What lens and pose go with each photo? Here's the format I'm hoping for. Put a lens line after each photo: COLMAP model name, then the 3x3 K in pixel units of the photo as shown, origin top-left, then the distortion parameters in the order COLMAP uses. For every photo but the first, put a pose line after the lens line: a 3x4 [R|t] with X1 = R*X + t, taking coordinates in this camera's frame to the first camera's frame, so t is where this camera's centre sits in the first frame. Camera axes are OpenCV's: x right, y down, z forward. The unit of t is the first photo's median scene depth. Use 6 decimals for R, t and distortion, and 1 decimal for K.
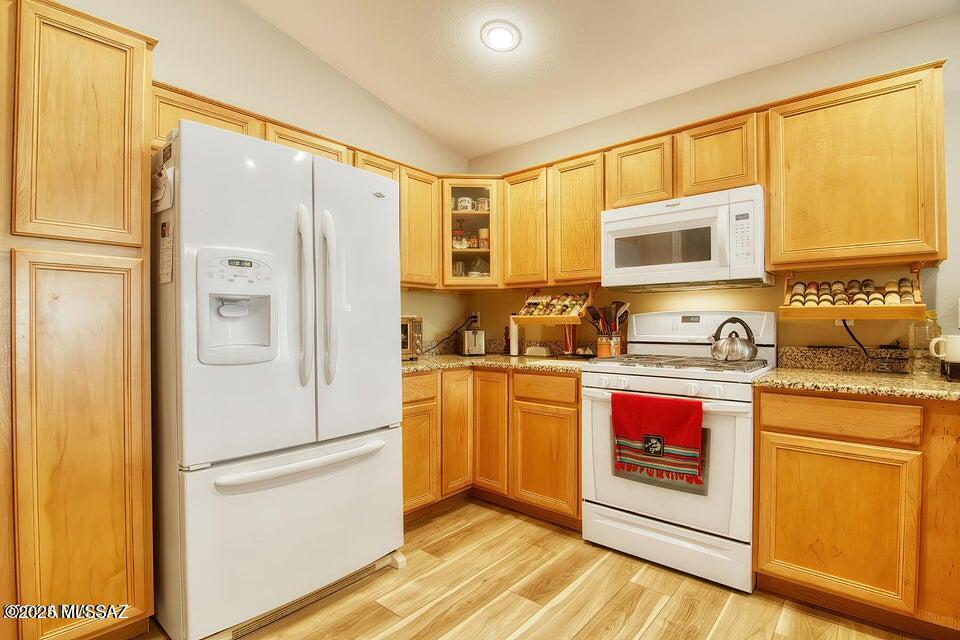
lens RADIAL K [[461.5, 0, 478.2], [0, 461.5, 324.8], [0, 0, 1]] dist [-0.003243, -0.012955]
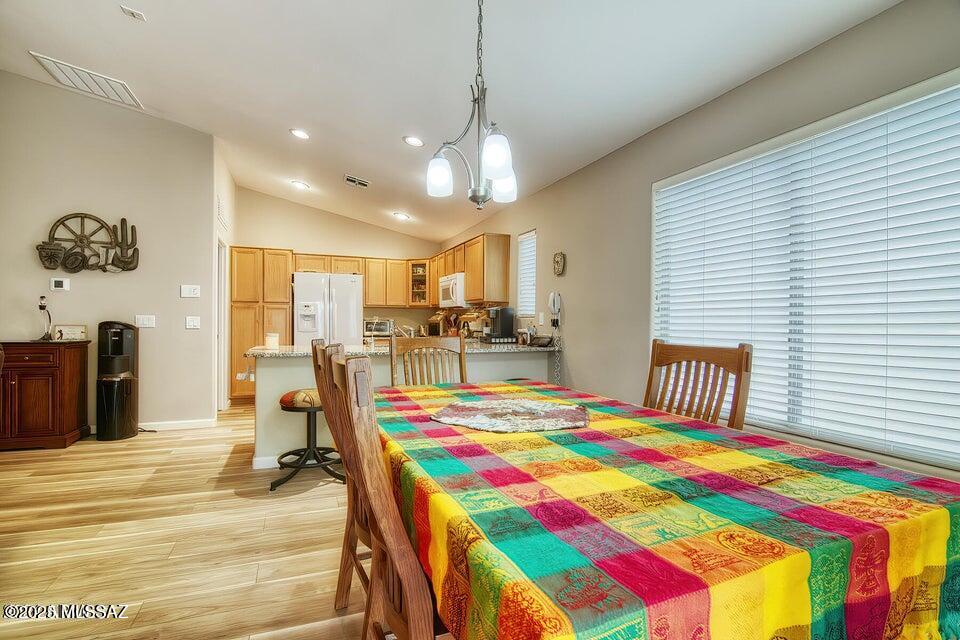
lens RADIAL K [[461.5, 0, 478.2], [0, 461.5, 324.8], [0, 0, 1]] dist [-0.003243, -0.012955]
pose [[0.888089, 0.009255, -0.459578, 1.868970], [-0.007963, 0.999957, 0.004749, -0.004670], [0.459603, -0.000558, 0.888124, -1.317892]]
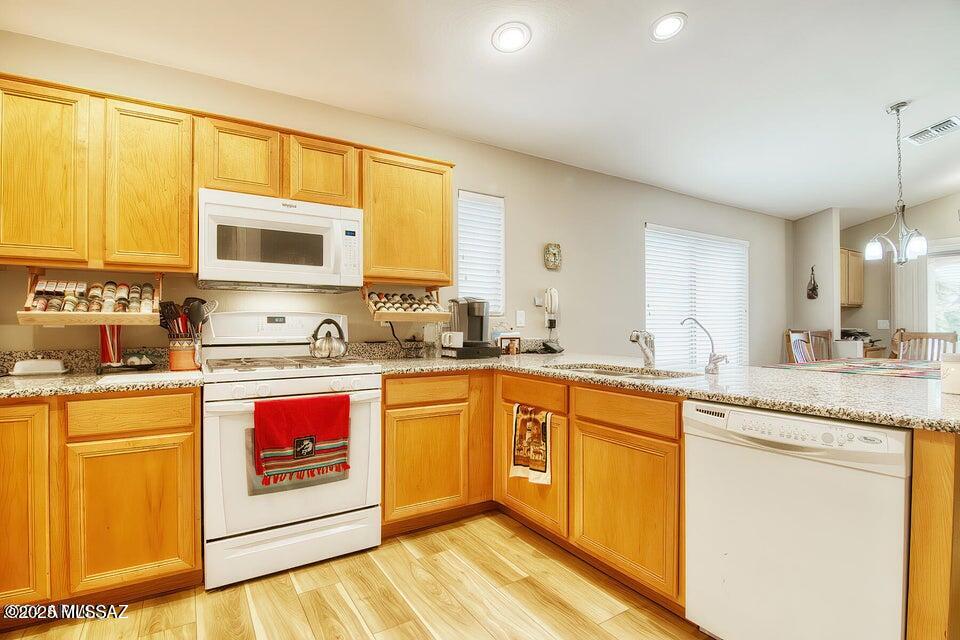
lens RADIAL K [[461.5, 0, 478.2], [0, 461.5, 324.8], [0, 0, 1]] dist [-0.003243, -0.012955]
pose [[0.291105, 0.002086, 0.956689, -0.431422], [0.000482, 0.999997, -0.002327, 0.001140], [-0.956691, 0.001139, 0.291104, 0.330994]]
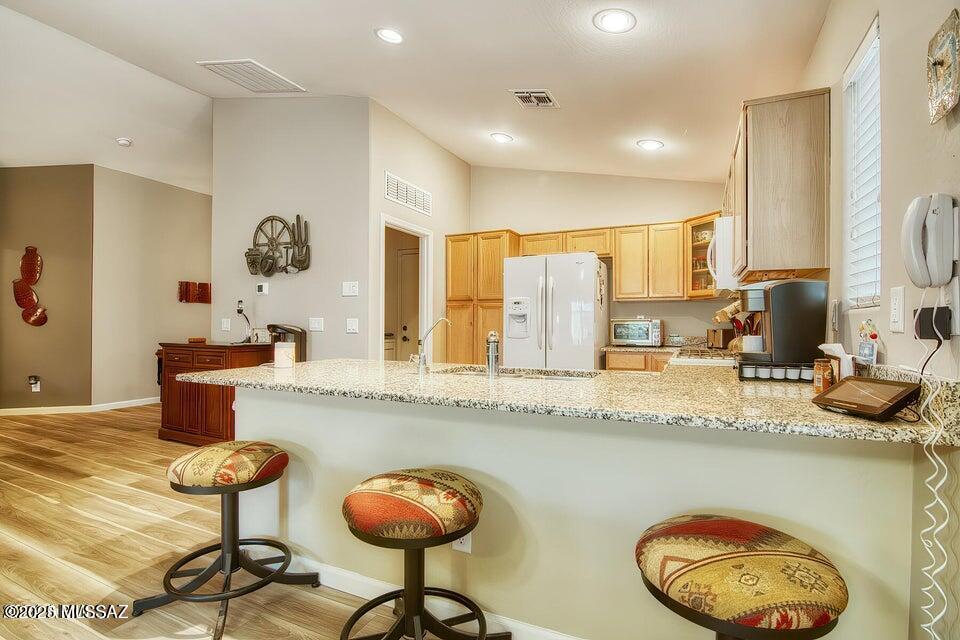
lens RADIAL K [[461.5, 0, 478.2], [0, 461.5, 324.8], [0, 0, 1]] dist [-0.003243, -0.012955]
pose [[0.265593, 0.003859, -0.964077, 1.579890], [-0.002673, 0.999991, 0.003266, -0.004837], [0.964081, 0.001710, 0.265601, 0.000682]]
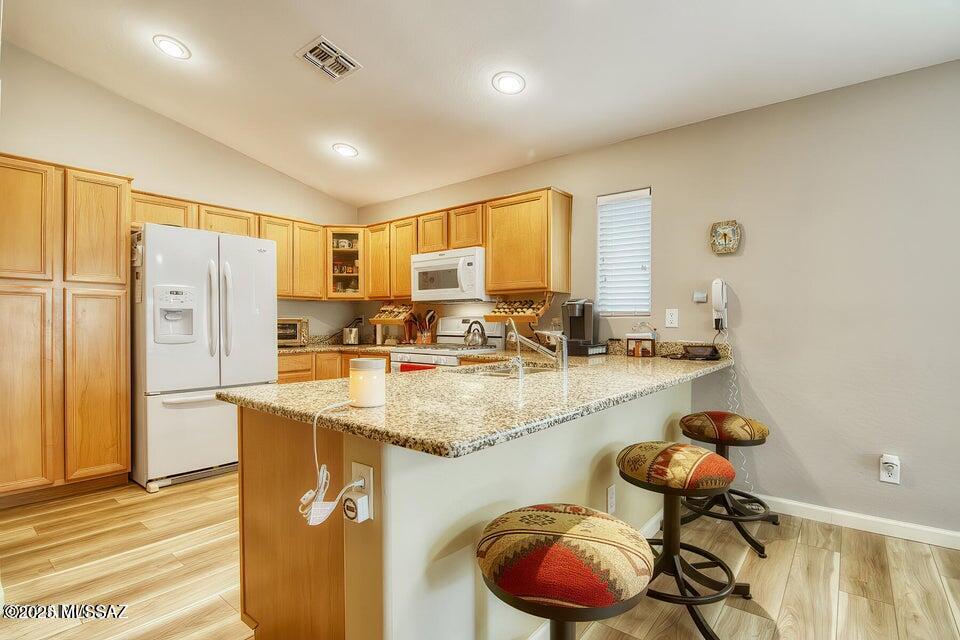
lens RADIAL K [[461.5, 0, 478.2], [0, 461.5, 324.8], [0, 0, 1]] dist [-0.003243, -0.012955]
pose [[0.999466, 0.004017, 0.032437, 0.523042], [-0.004067, 0.999991, 0.001489, -0.003111], [-0.032431, -0.001620, 0.999473, -0.743522]]
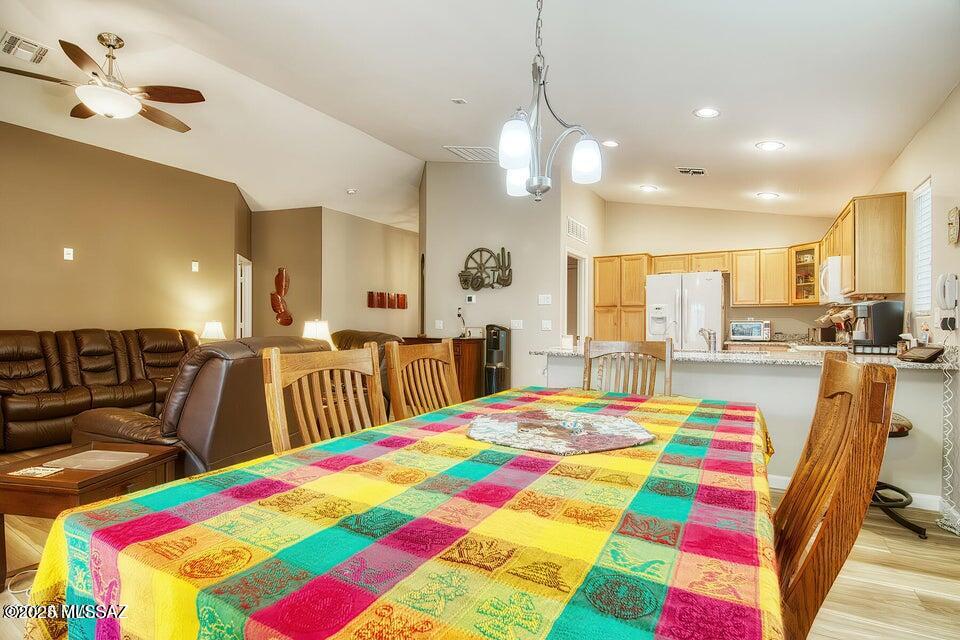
lens RADIAL K [[461.5, 0, 478.2], [0, 461.5, 324.8], [0, 0, 1]] dist [-0.003243, -0.012955]
pose [[0.166785, 0.003503, -0.985987, 2.212210], [-0.001702, 0.999993, 0.003265, -0.005346], [0.985992, 0.001133, 0.166790, -0.827086]]
